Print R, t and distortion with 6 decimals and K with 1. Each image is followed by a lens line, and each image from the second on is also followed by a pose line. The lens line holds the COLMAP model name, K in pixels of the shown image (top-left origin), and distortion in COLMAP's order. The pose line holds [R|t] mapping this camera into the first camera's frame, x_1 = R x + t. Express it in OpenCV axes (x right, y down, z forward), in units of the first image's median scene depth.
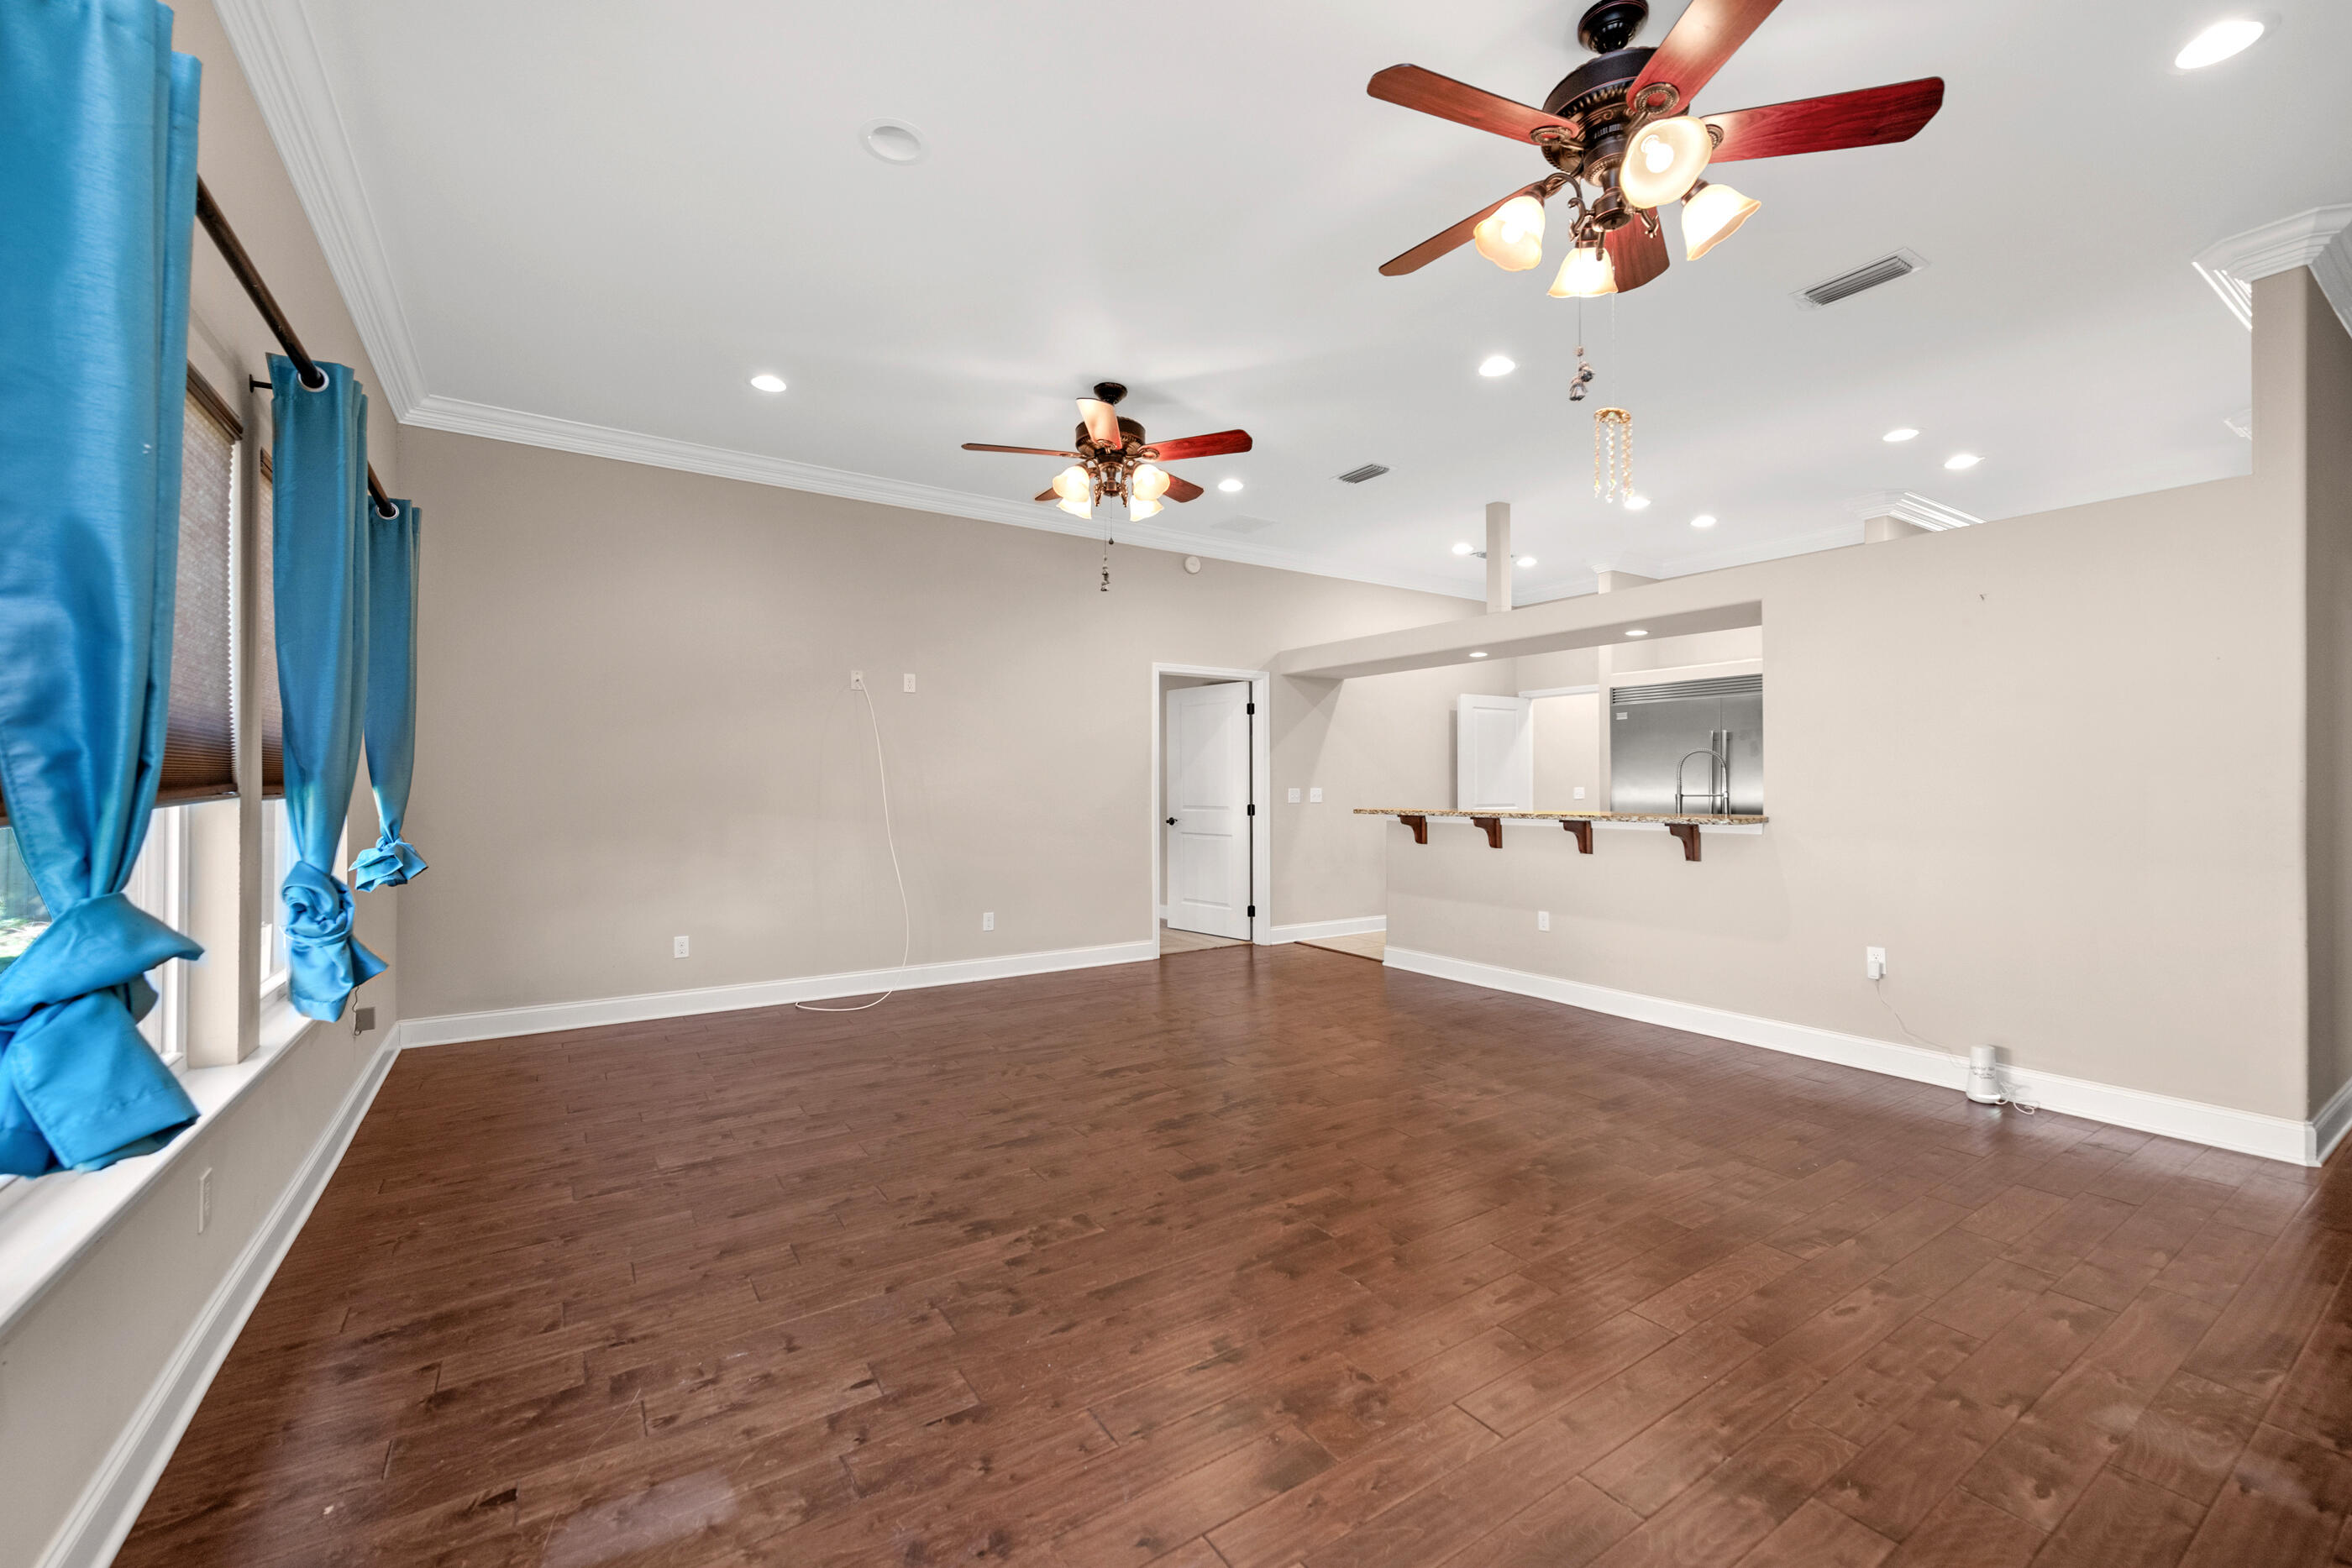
lens RADIAL K [[966.6, 0, 1186.9], [0, 966.6, 779.0], [0, 0, 1]] dist [0.008904, -0.001864]
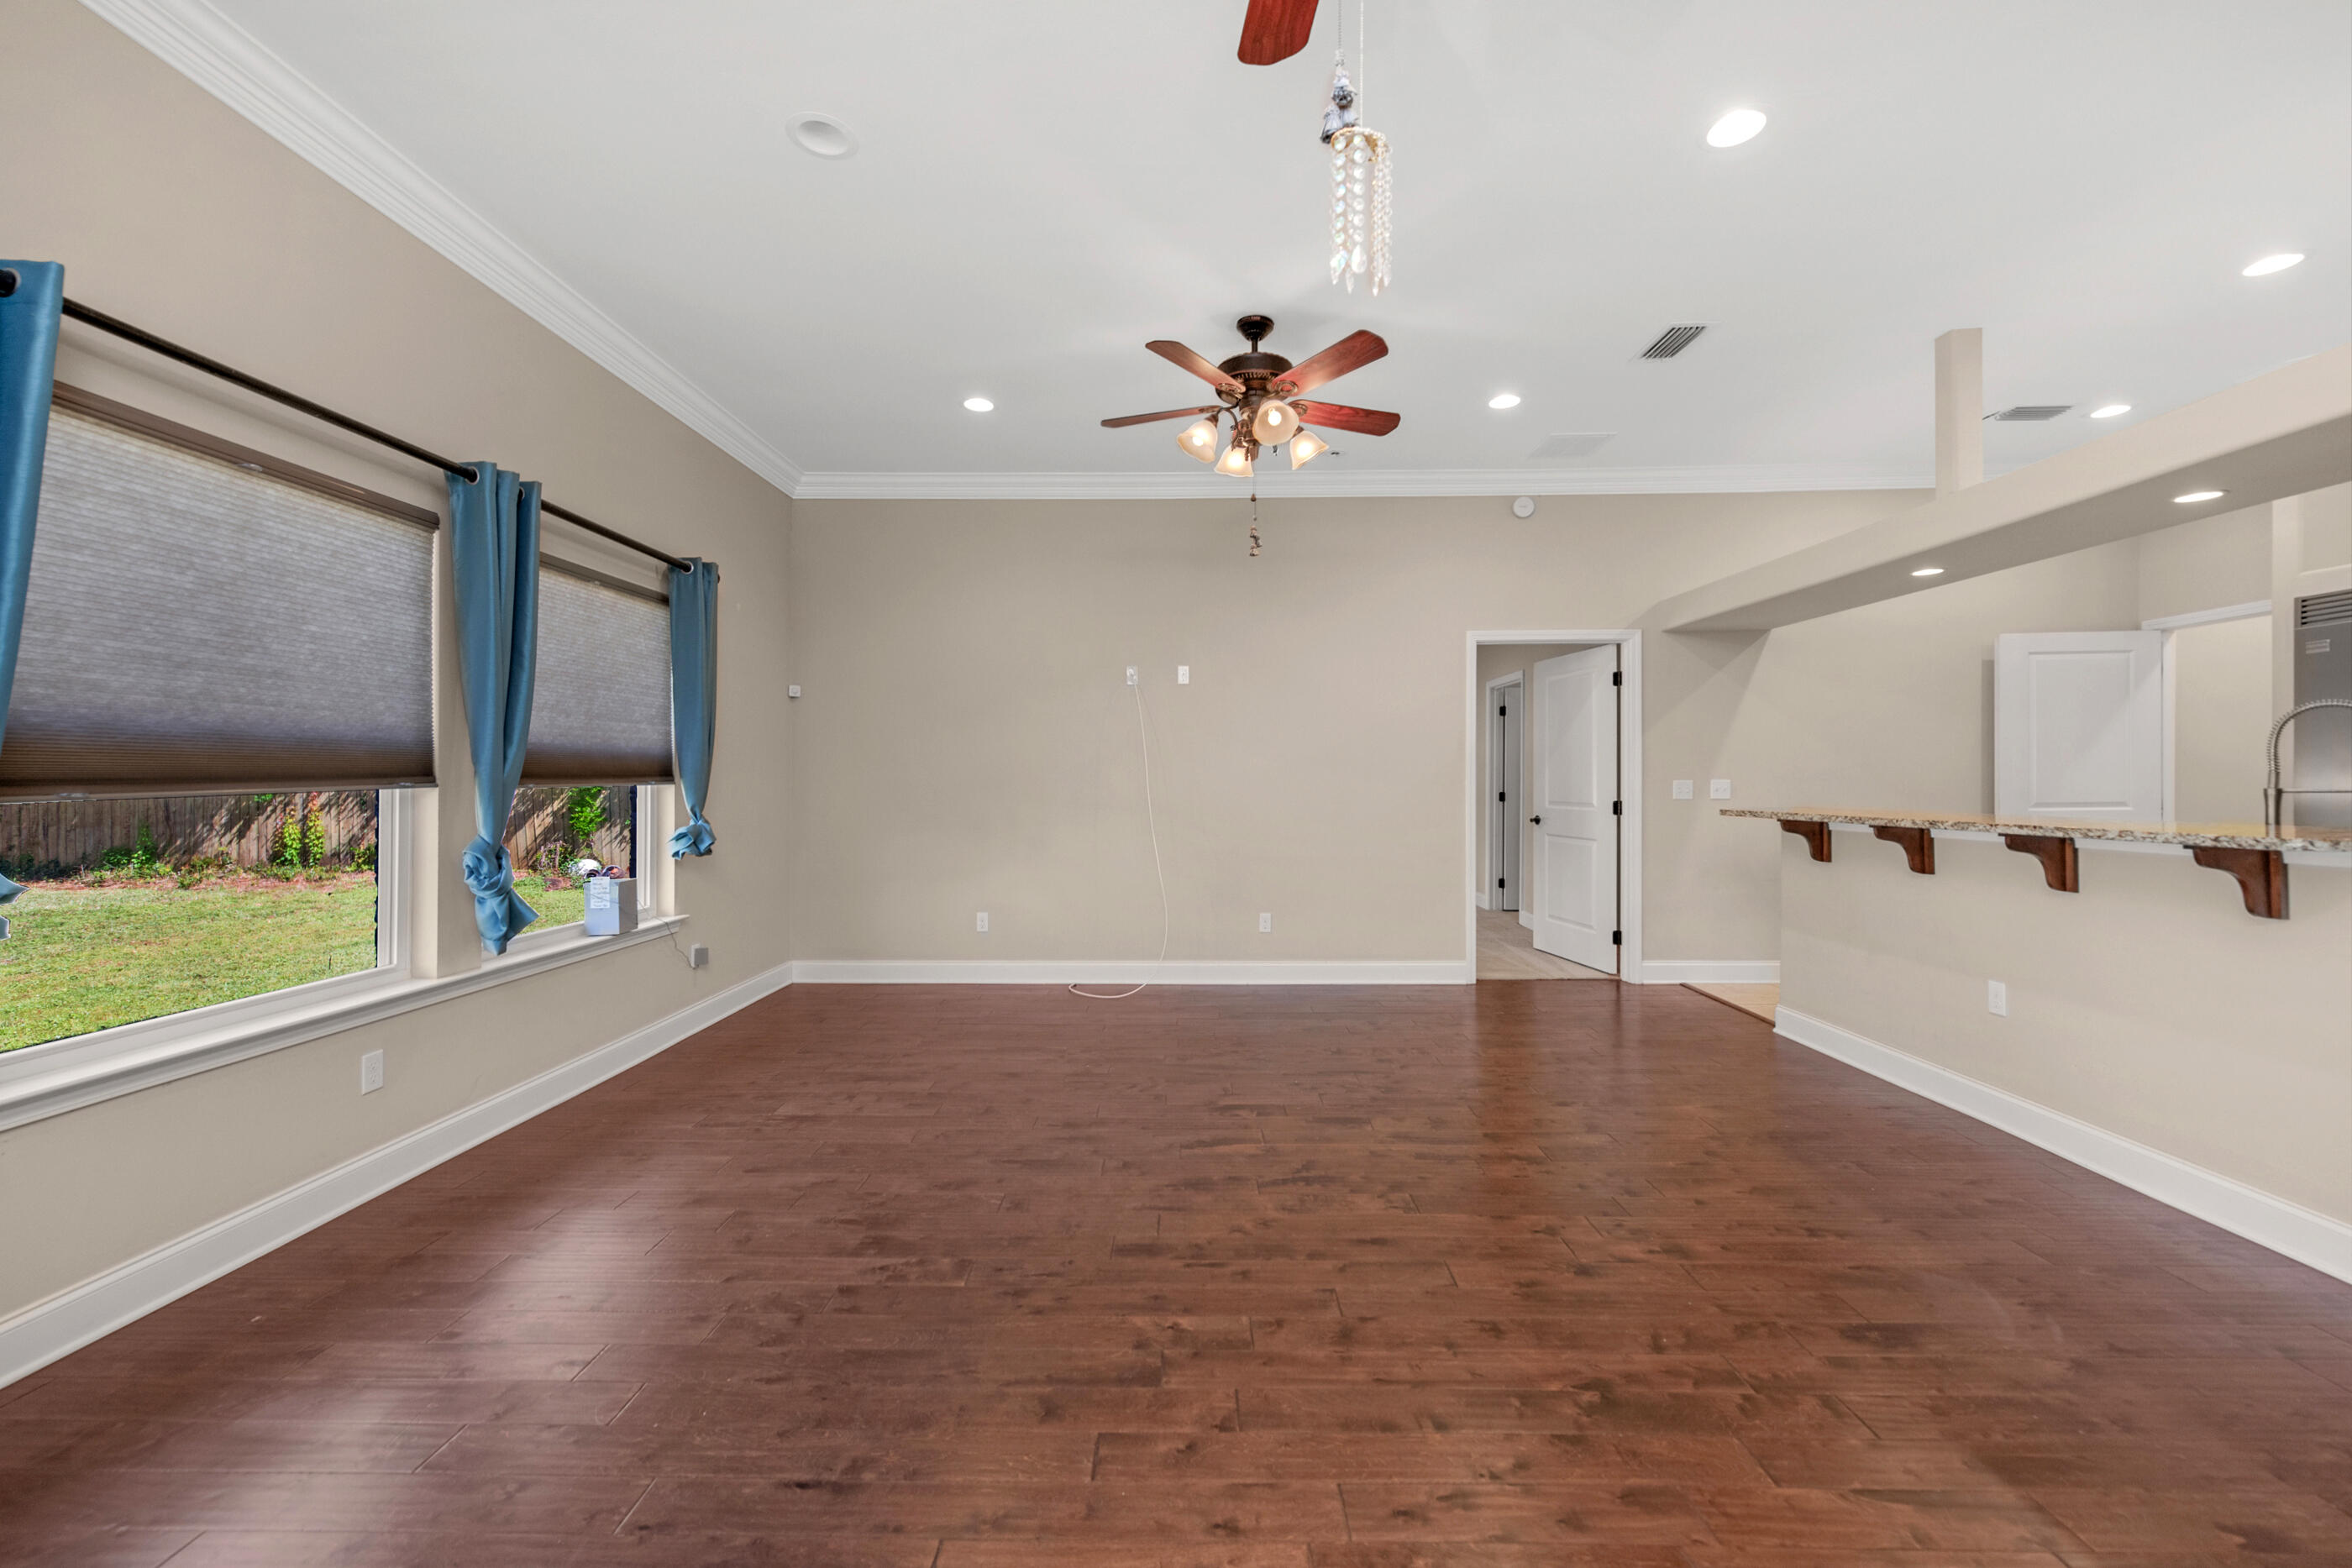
lens RADIAL K [[966.6, 0, 1155.2], [0, 966.6, 782.2], [0, 0, 1]] dist [0.008904, -0.001864]
pose [[0.817014, 0.001655, -0.576615, 0.393043], [0.007243, 0.999888, 0.013133, -0.003973], [0.576572, -0.014906, 0.816910, 0.263496]]
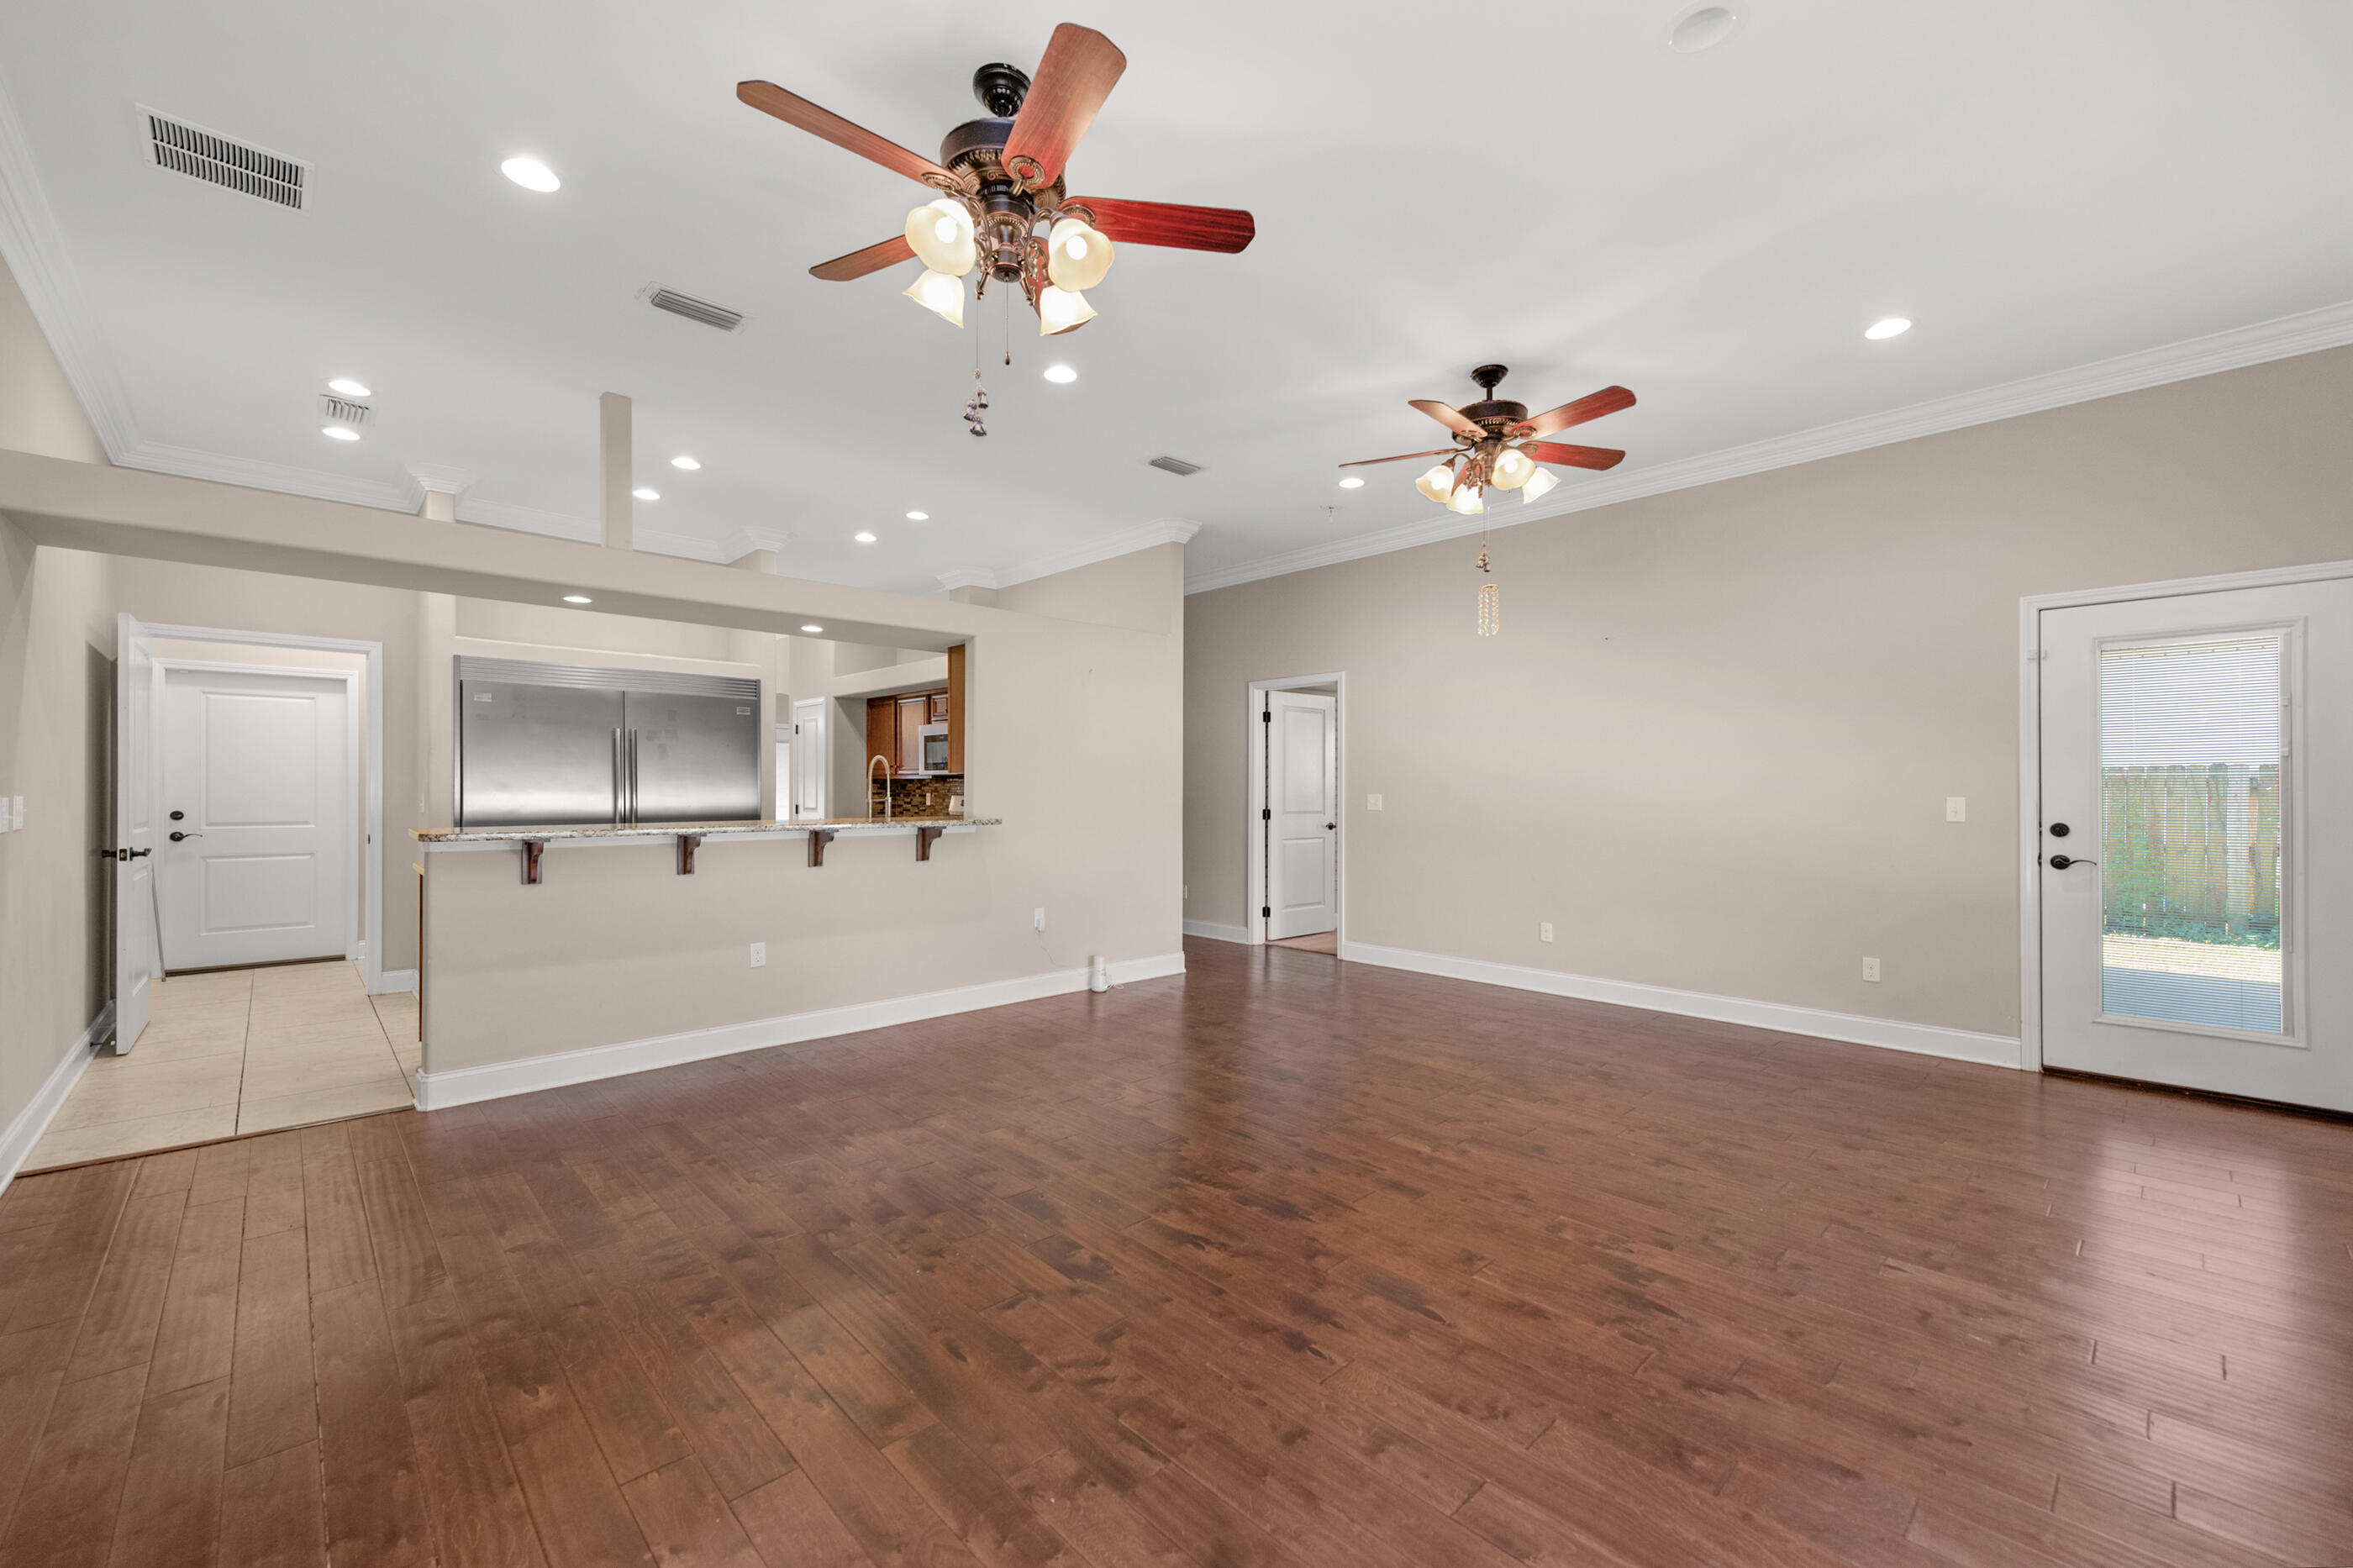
lens RADIAL K [[967.0, 0, 1177.4], [0, 967.0, 798.3], [0, 0, 1]] dist [0.008904, -0.001864]
pose [[-0.194228, -0.009469, 0.980911, -0.719797], [-0.012378, 0.999897, 0.007201, 0.002507], [-0.980878, -0.010743, -0.194325, 1.119765]]
